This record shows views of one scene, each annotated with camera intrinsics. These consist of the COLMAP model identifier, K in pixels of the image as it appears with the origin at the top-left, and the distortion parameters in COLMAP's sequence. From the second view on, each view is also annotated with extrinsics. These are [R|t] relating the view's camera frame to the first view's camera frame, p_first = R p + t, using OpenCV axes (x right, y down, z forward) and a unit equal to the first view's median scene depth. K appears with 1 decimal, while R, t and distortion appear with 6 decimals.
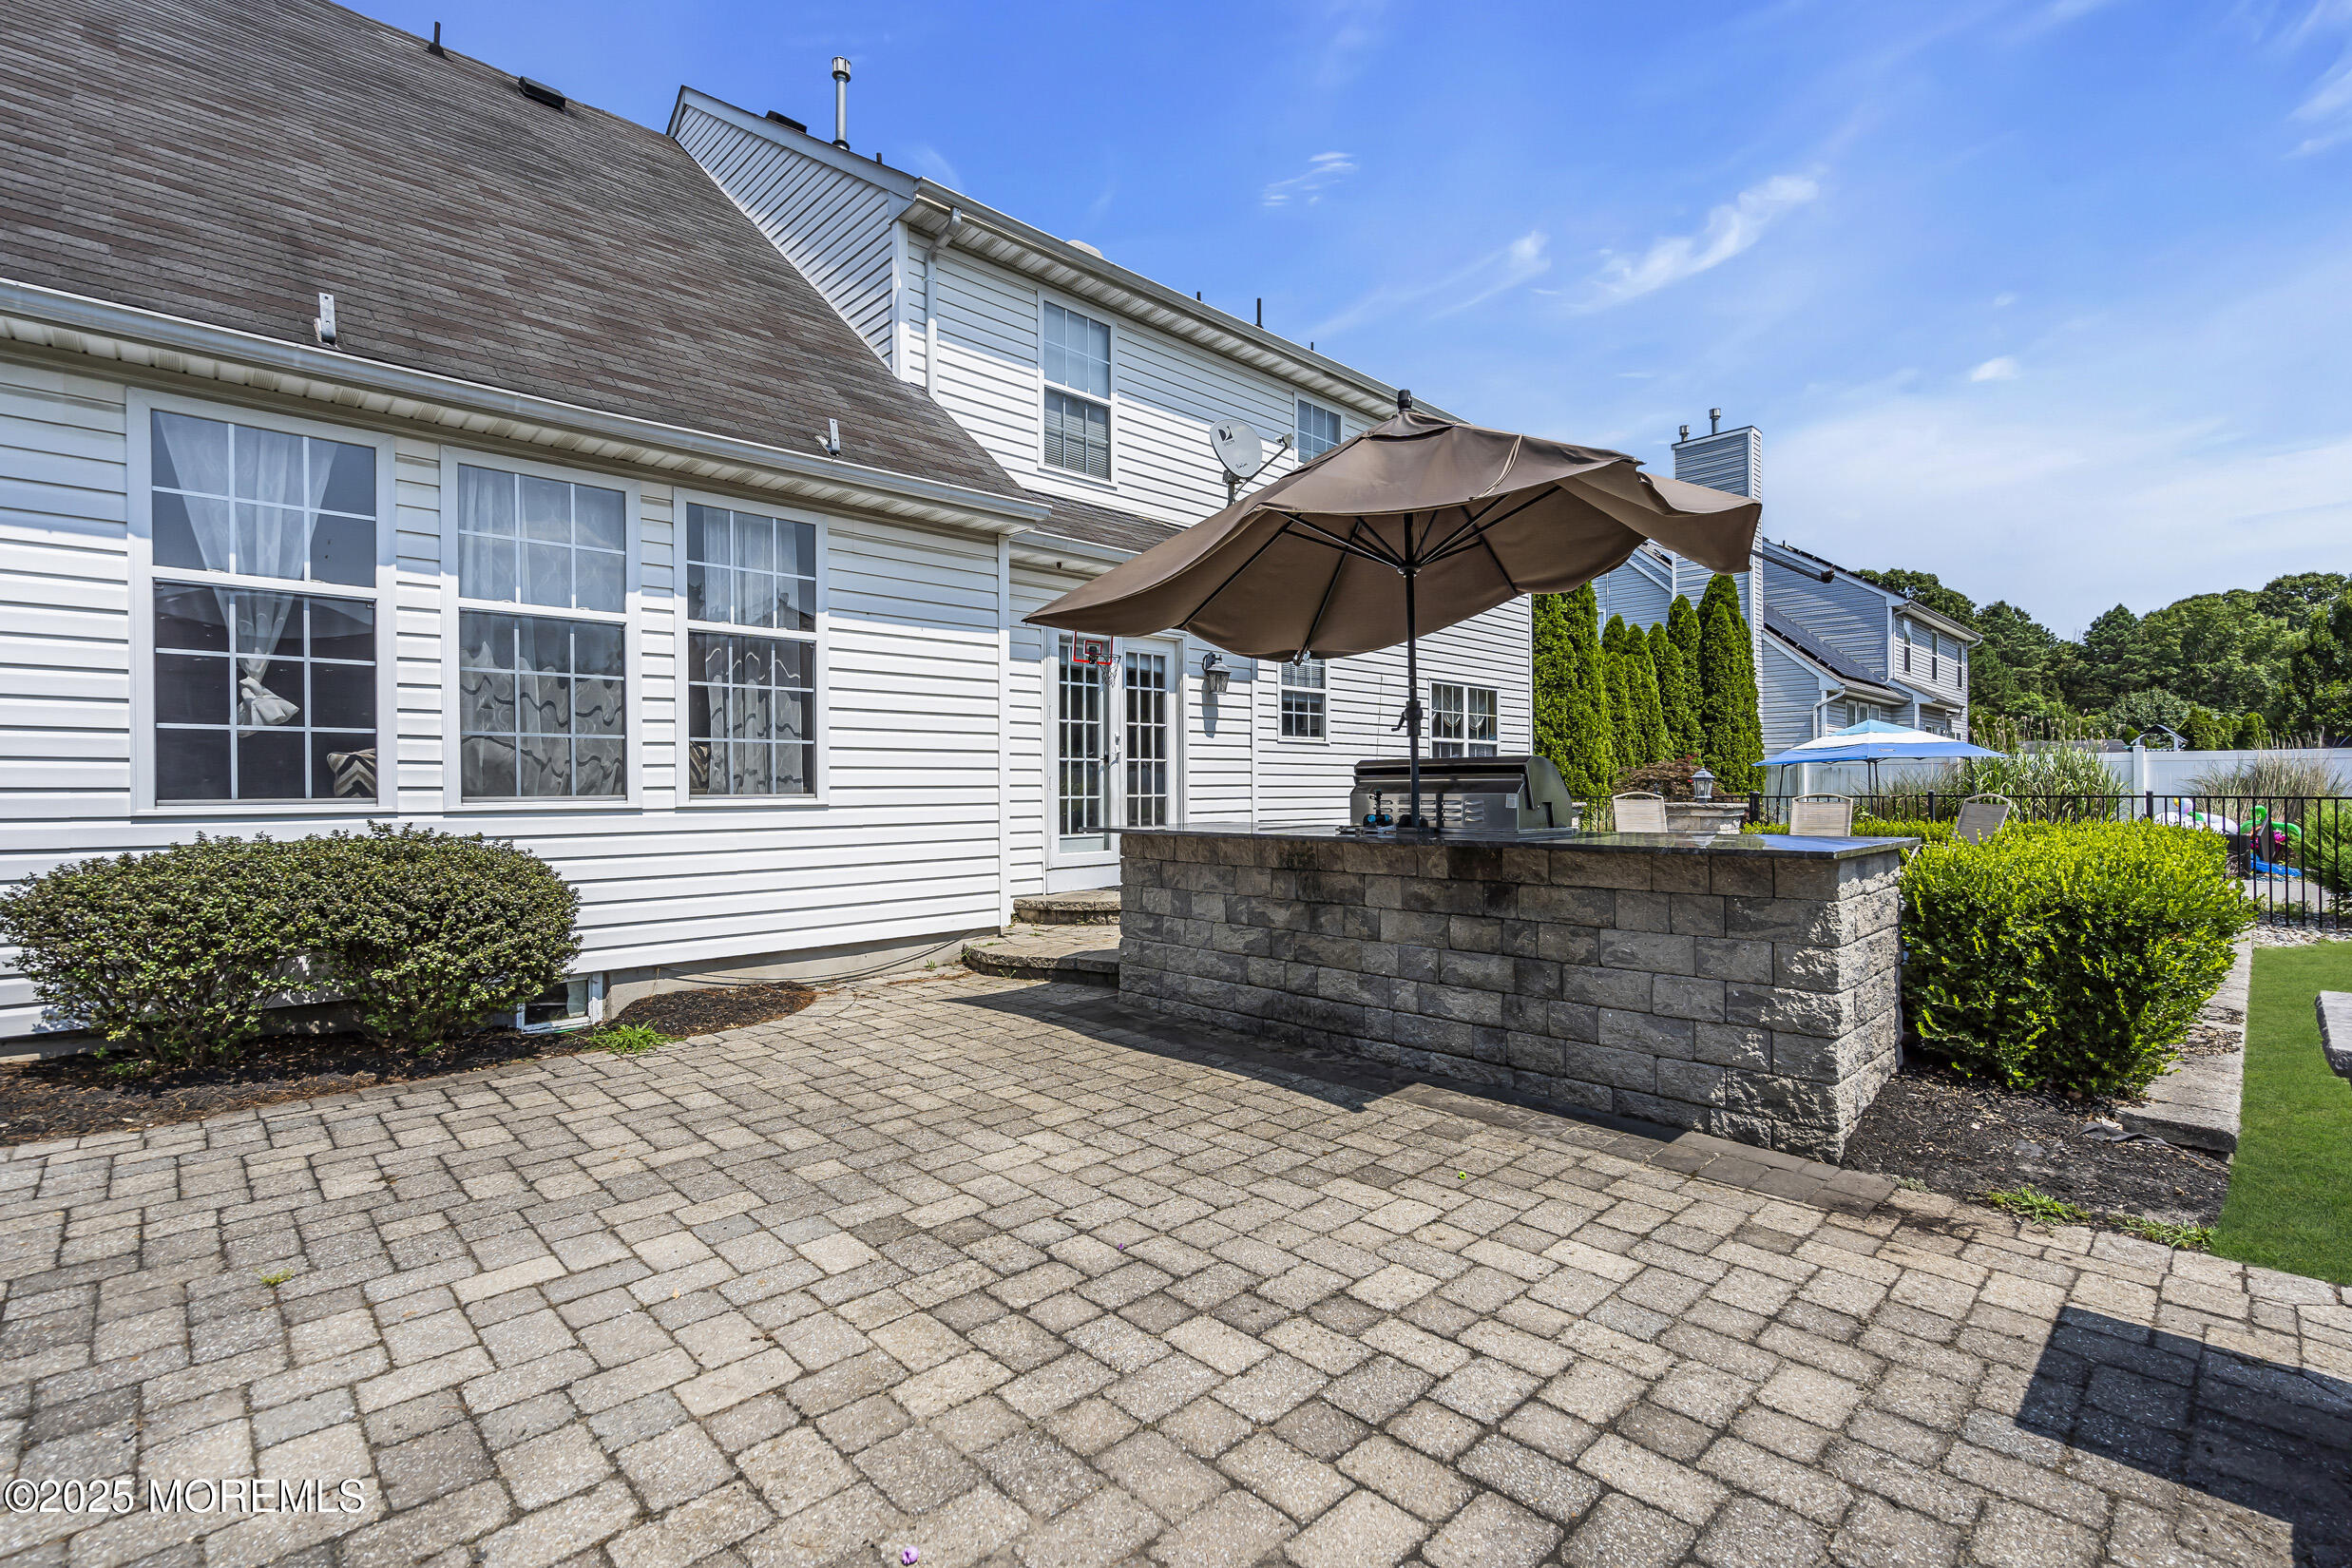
lens RADIAL K [[1048.7, 0, 1176.0], [0, 1048.7, 784.0], [0, 0, 1]] dist [0.001089, 0.000387]
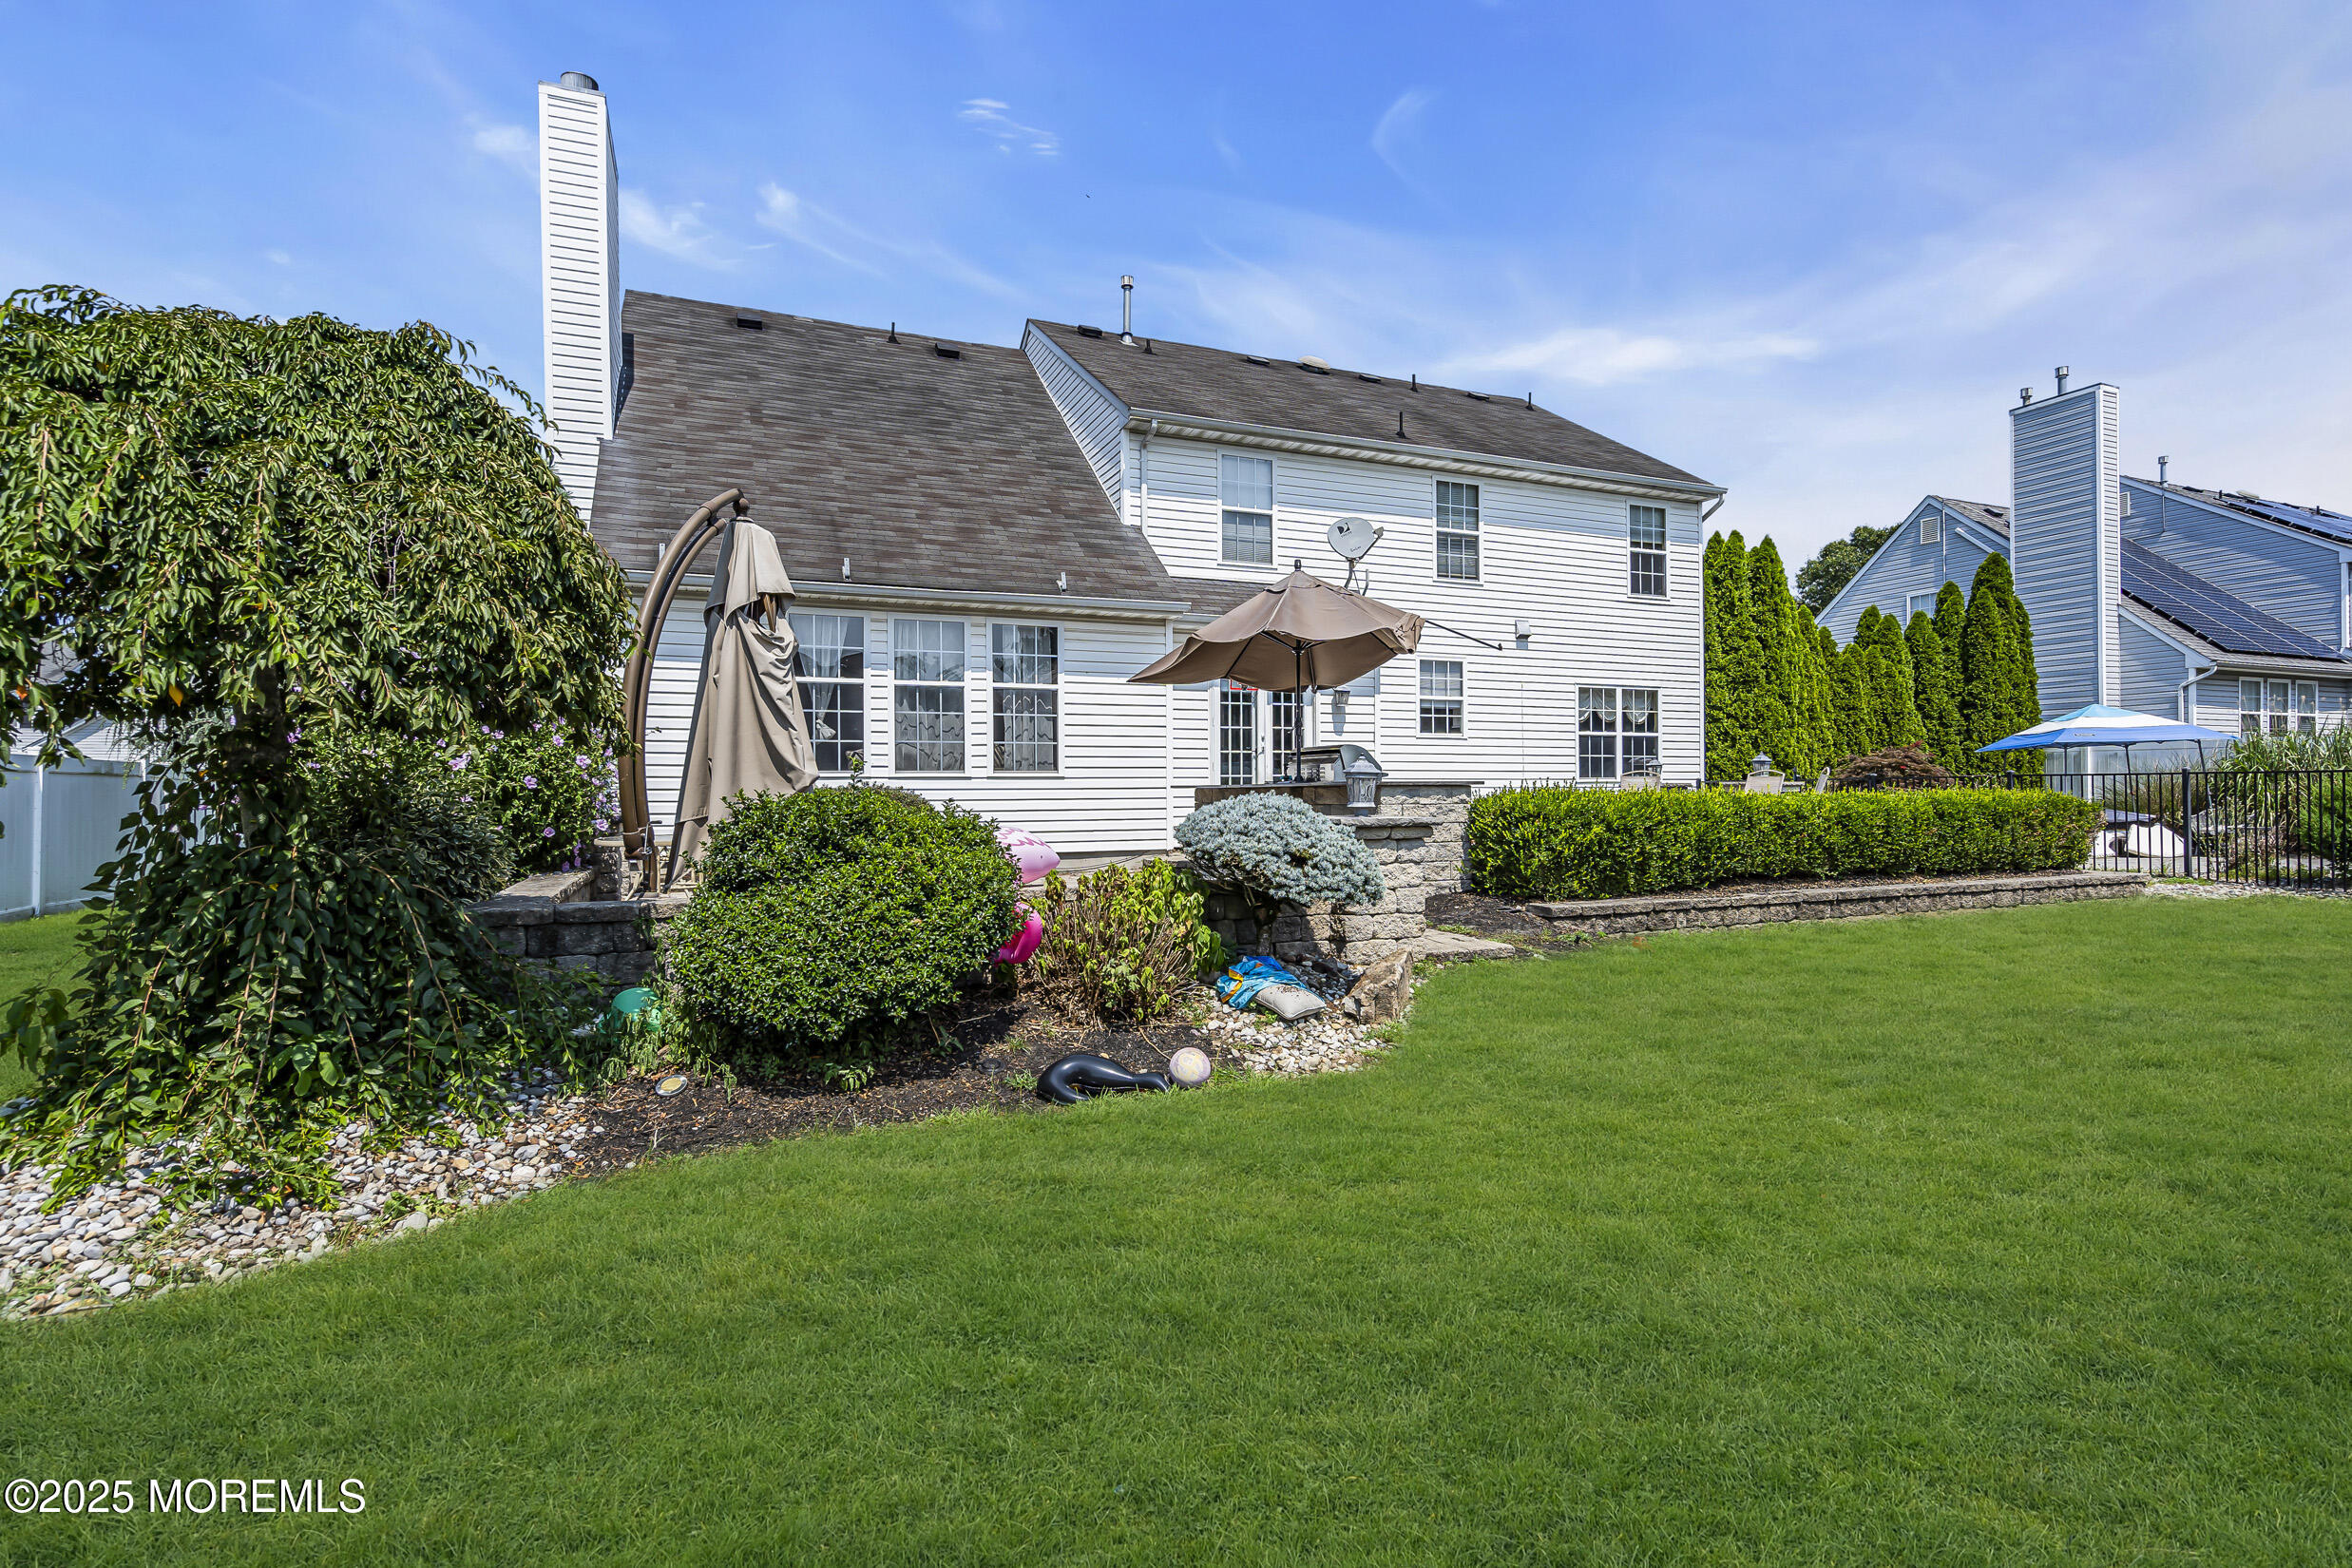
lens RADIAL K [[1097.1, 0, 1176.0], [0, 1097.1, 784.0], [0, 0, 1]] dist [0.000227, 0.000421]
pose [[0.929981, -0.003104, -0.367595, 0.444703], [0.002540, 0.999995, -0.002019, 0.029067], [0.367600, 0.000944, 0.929984, -0.577321]]
